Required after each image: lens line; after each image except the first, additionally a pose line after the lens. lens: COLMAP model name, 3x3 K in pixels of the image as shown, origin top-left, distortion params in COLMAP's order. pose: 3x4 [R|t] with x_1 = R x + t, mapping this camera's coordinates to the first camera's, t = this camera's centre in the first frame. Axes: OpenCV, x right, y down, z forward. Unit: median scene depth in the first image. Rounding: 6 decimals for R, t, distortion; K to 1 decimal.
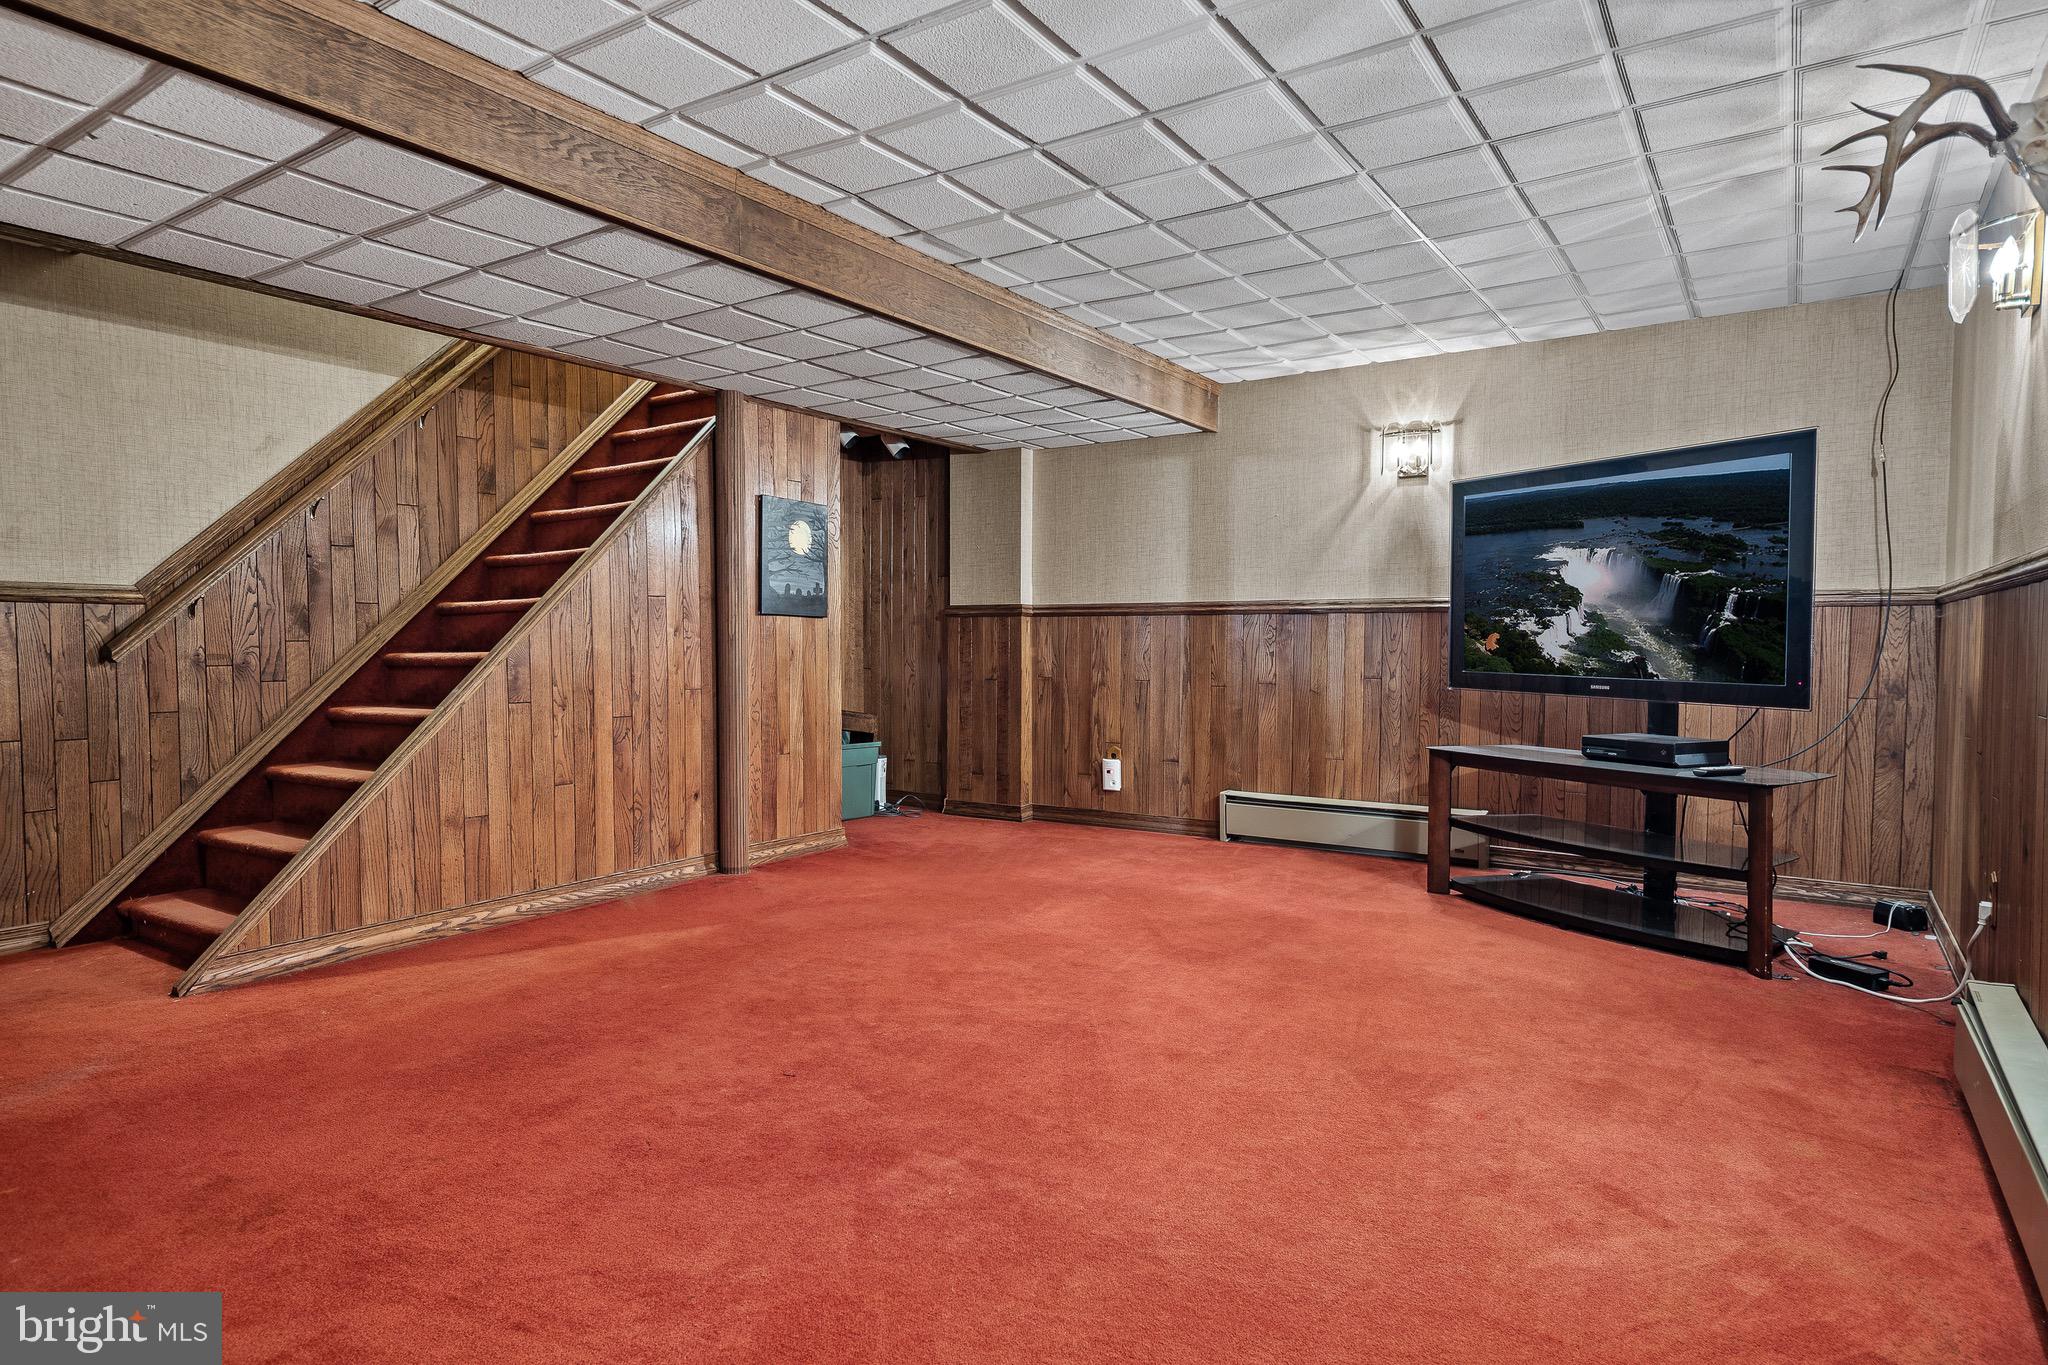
lens RADIAL K [[1166.6, 0, 1014.9], [0, 1166.6, 679.4], [0, 0, 1]] dist [0.008556, -0.000141]
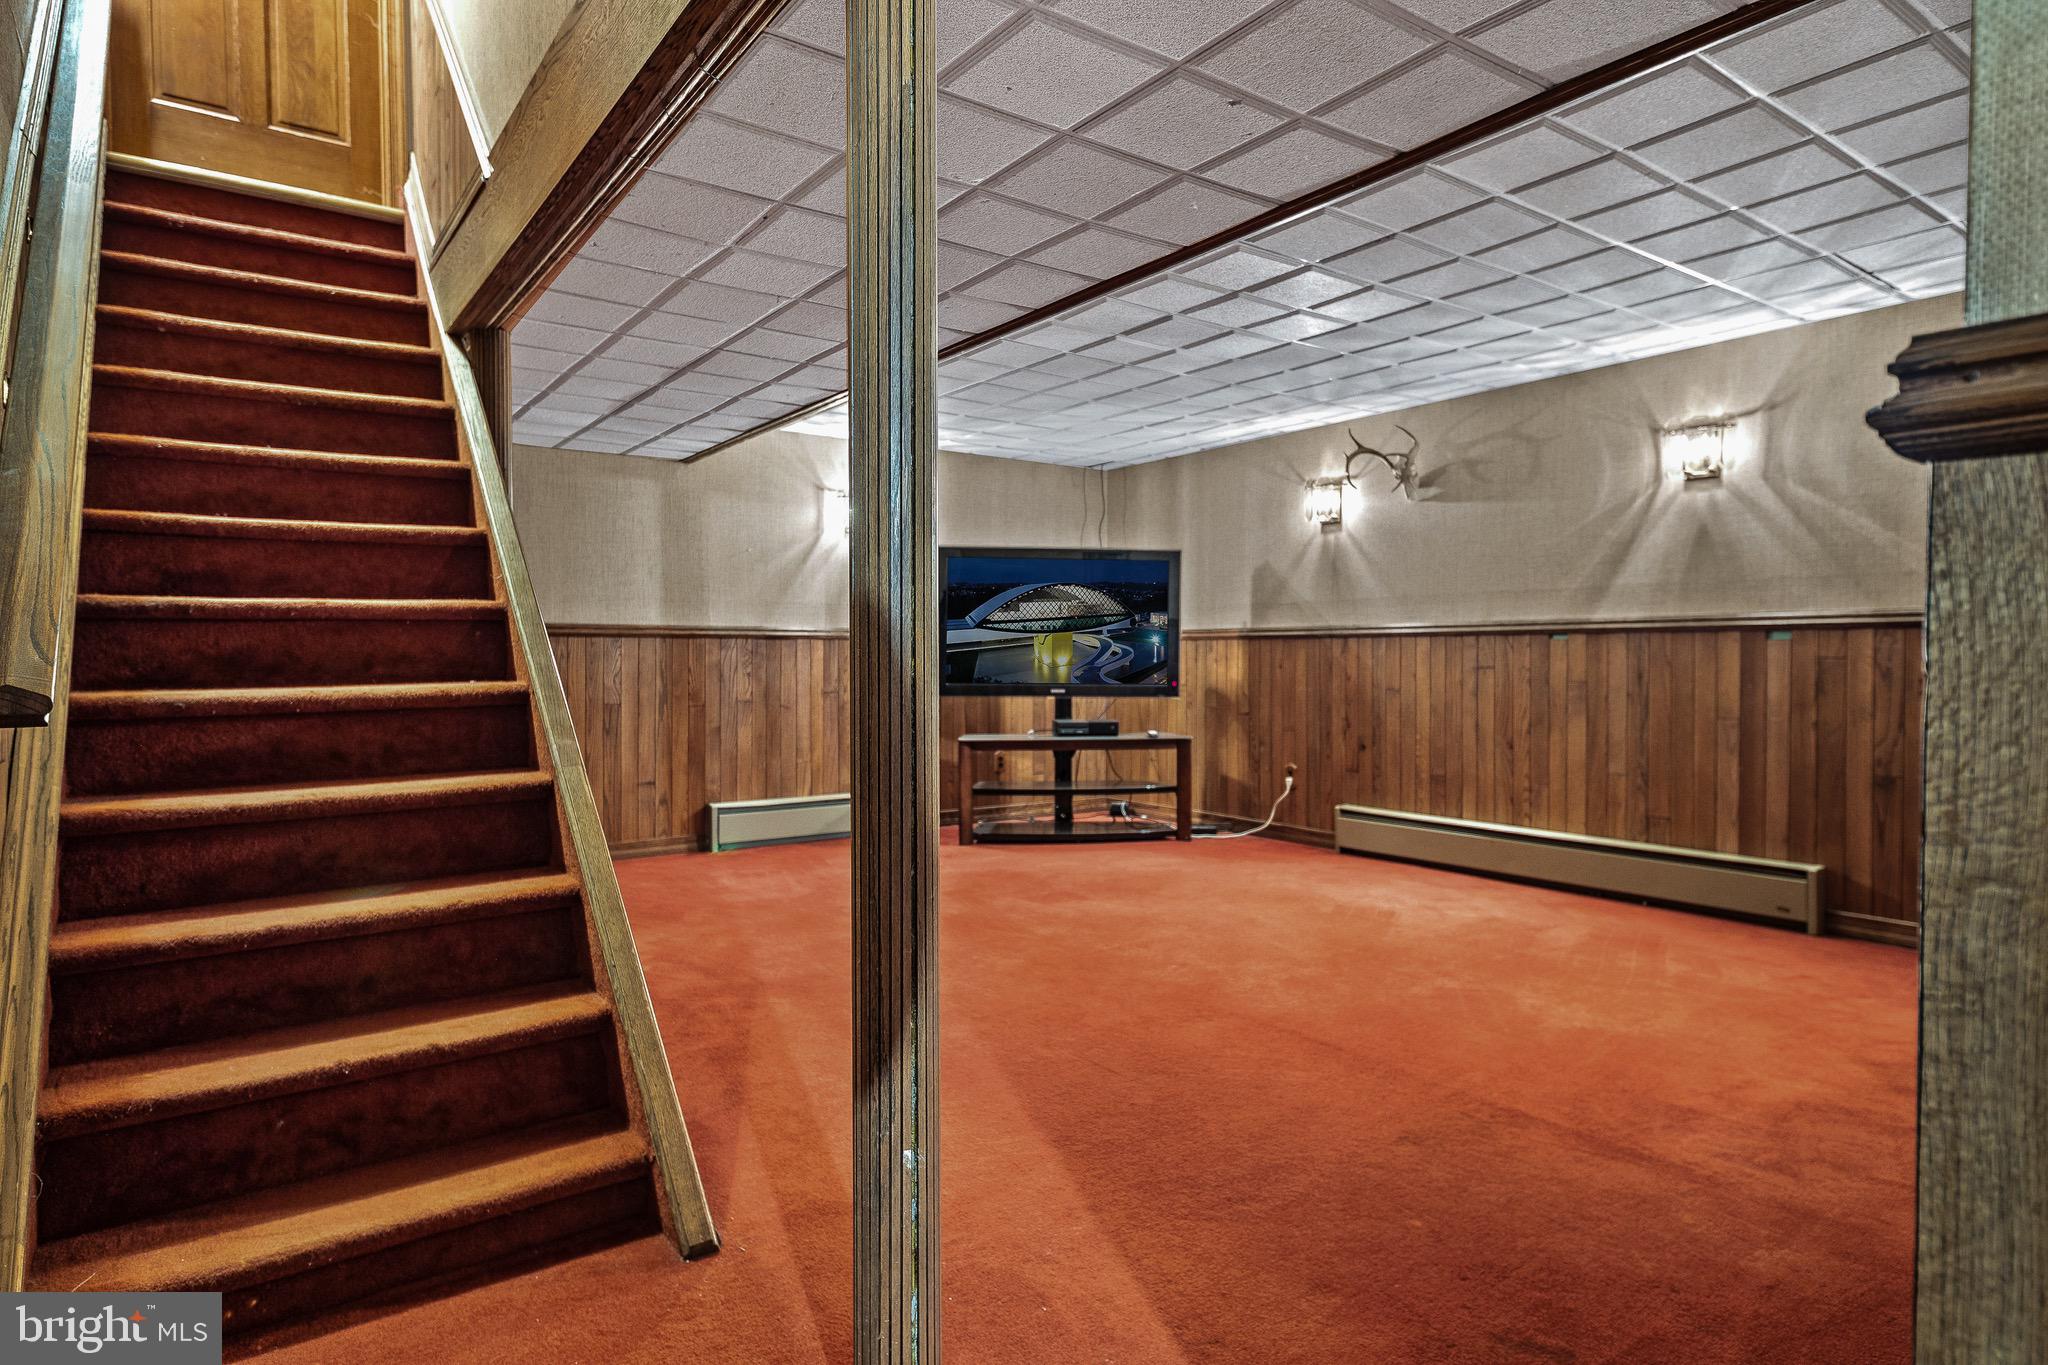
lens RADIAL K [[1166.6, 0, 1034.1], [0, 1166.6, 682.1], [0, 0, 1]] dist [0.008556, -0.000141]
pose [[0.346653, -0.018878, 0.937803, -1.058053], [0.038685, 0.999235, 0.005815, -0.015658], [-0.937195, 0.034263, 0.347118, 0.525526]]
